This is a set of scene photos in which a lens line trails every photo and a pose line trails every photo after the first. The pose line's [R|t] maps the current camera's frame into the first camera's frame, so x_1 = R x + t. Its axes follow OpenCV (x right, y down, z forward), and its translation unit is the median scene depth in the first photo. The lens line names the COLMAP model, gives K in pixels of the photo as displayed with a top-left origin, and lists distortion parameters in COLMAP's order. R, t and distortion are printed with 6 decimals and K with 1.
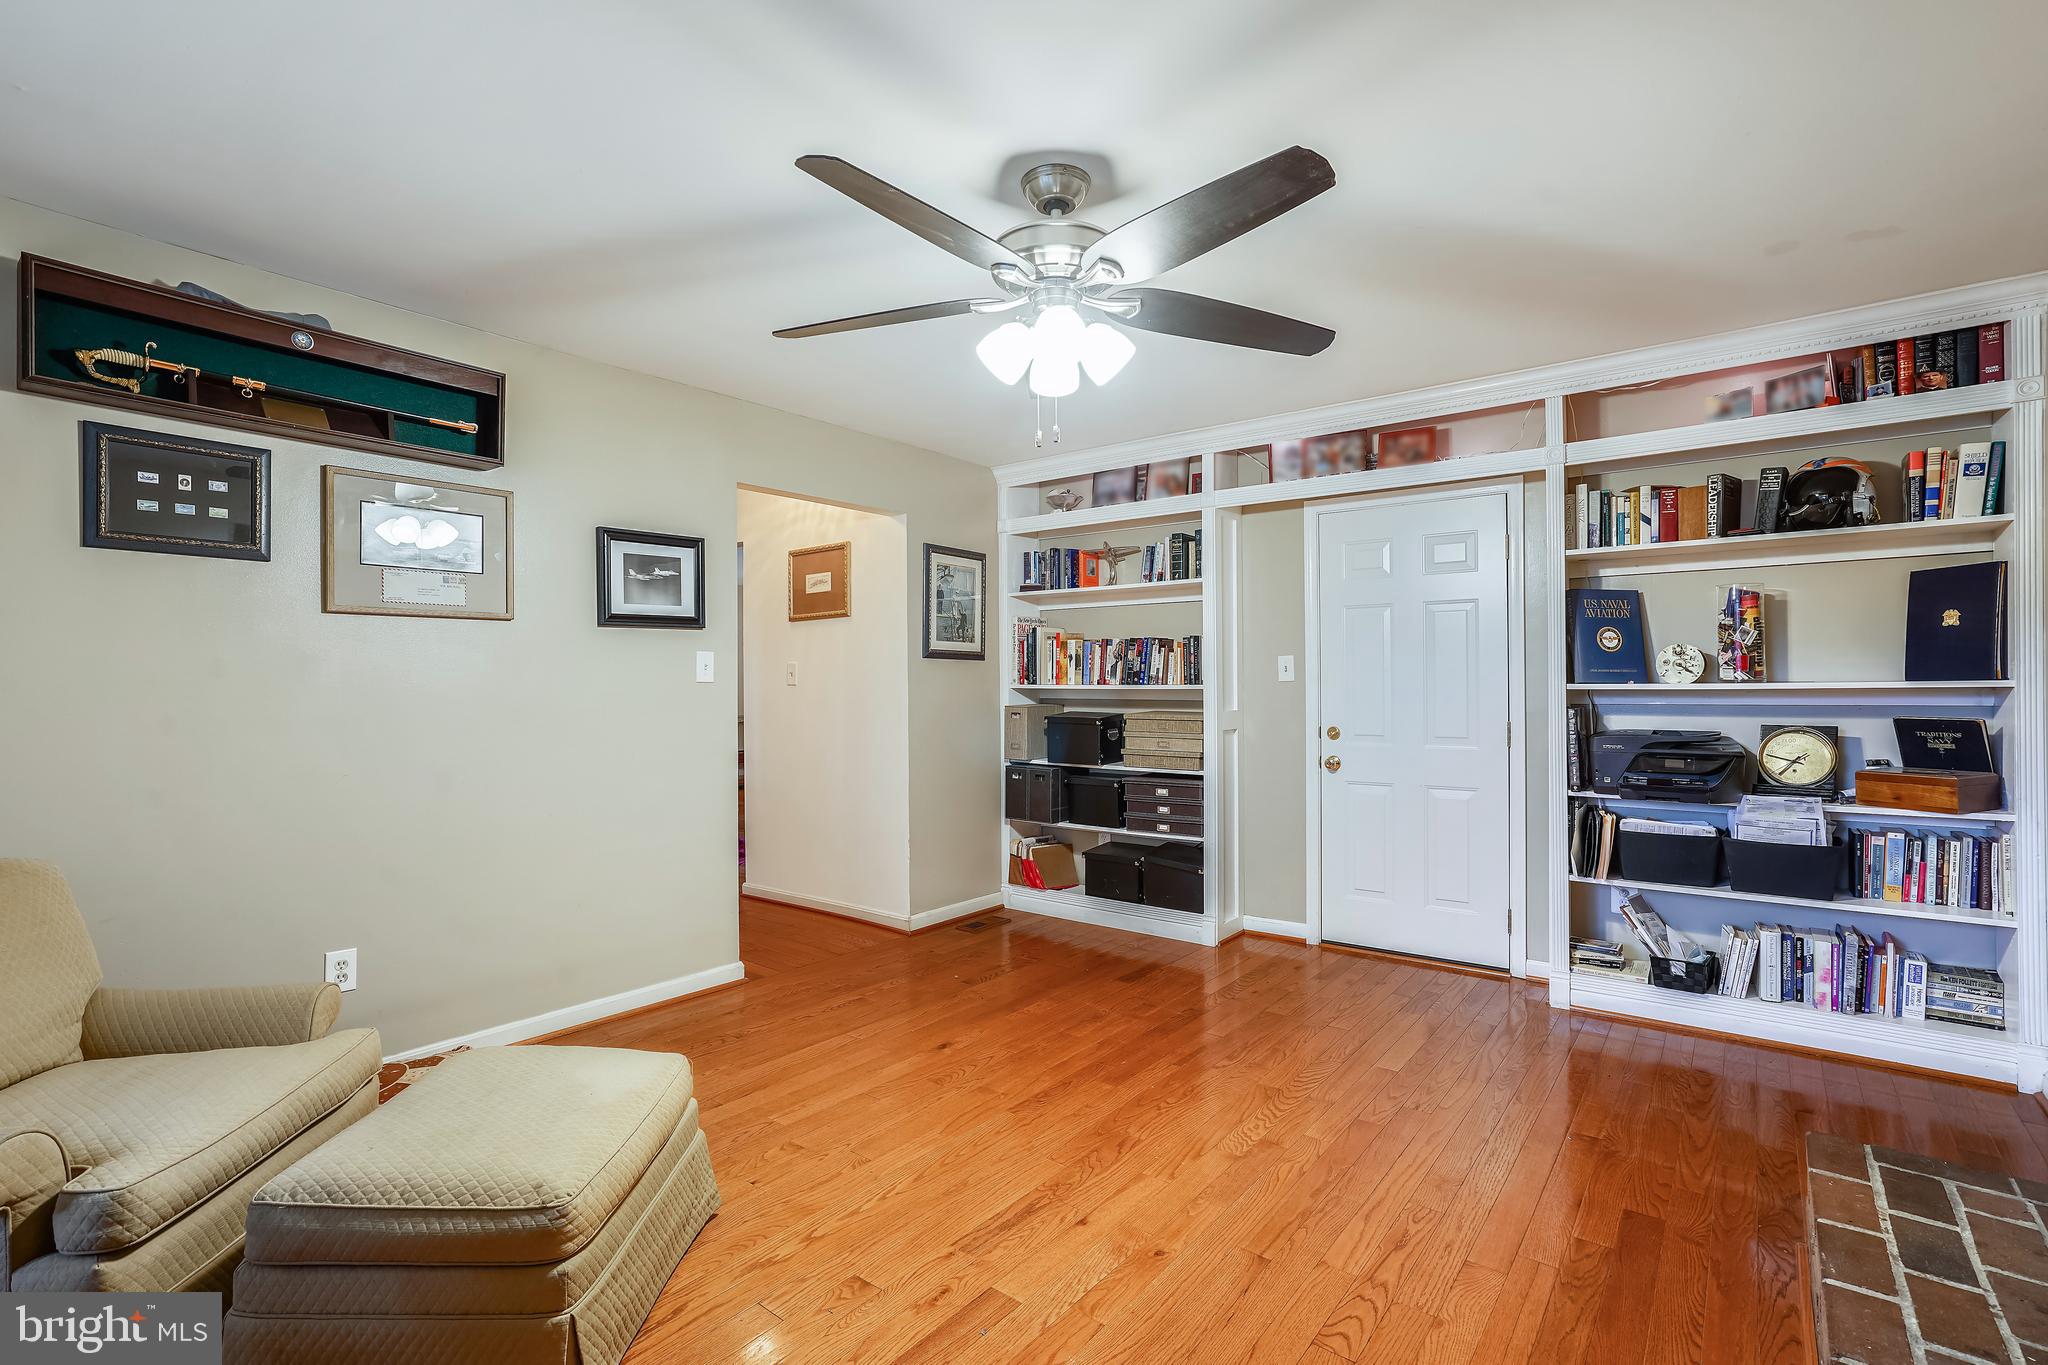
lens RADIAL K [[940.6, 0, 1024.2], [0, 940.6, 691.6], [0, 0, 1]] dist [-0.018804, 0.002808]
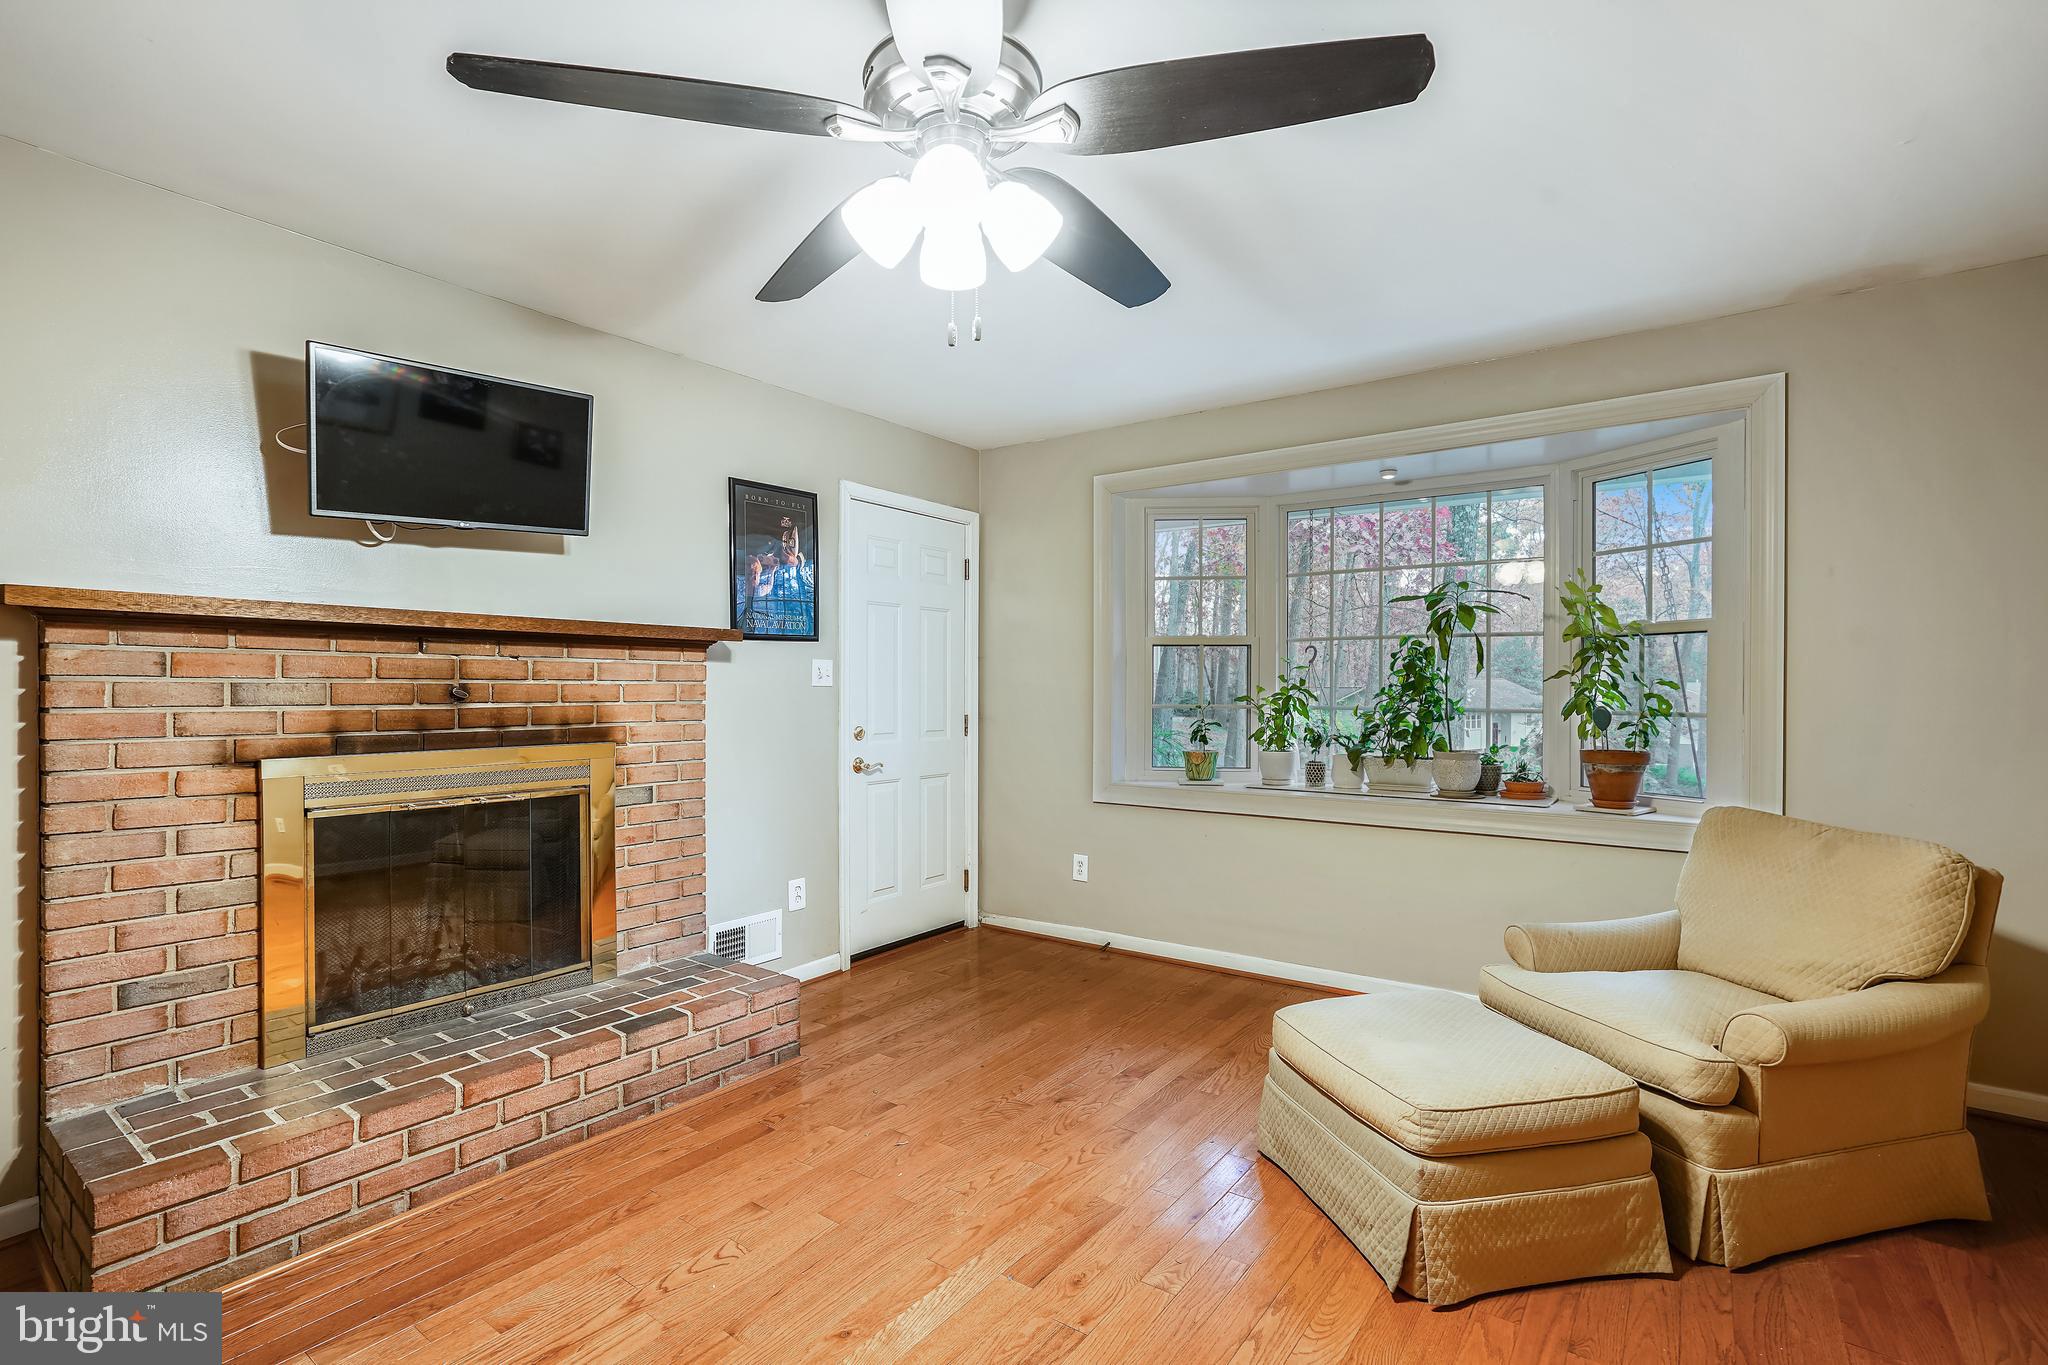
lens RADIAL K [[940.6, 0, 1023.4], [0, 940.6, 691.0], [0, 0, 1]] dist [-0.018804, 0.002808]
pose [[-0.999579, 0.000627, -0.028996, 0.003036], [0.000648, 1.000000, -0.000725, 0.000783], [0.028996, -0.000744, -0.999579, 2.031044]]
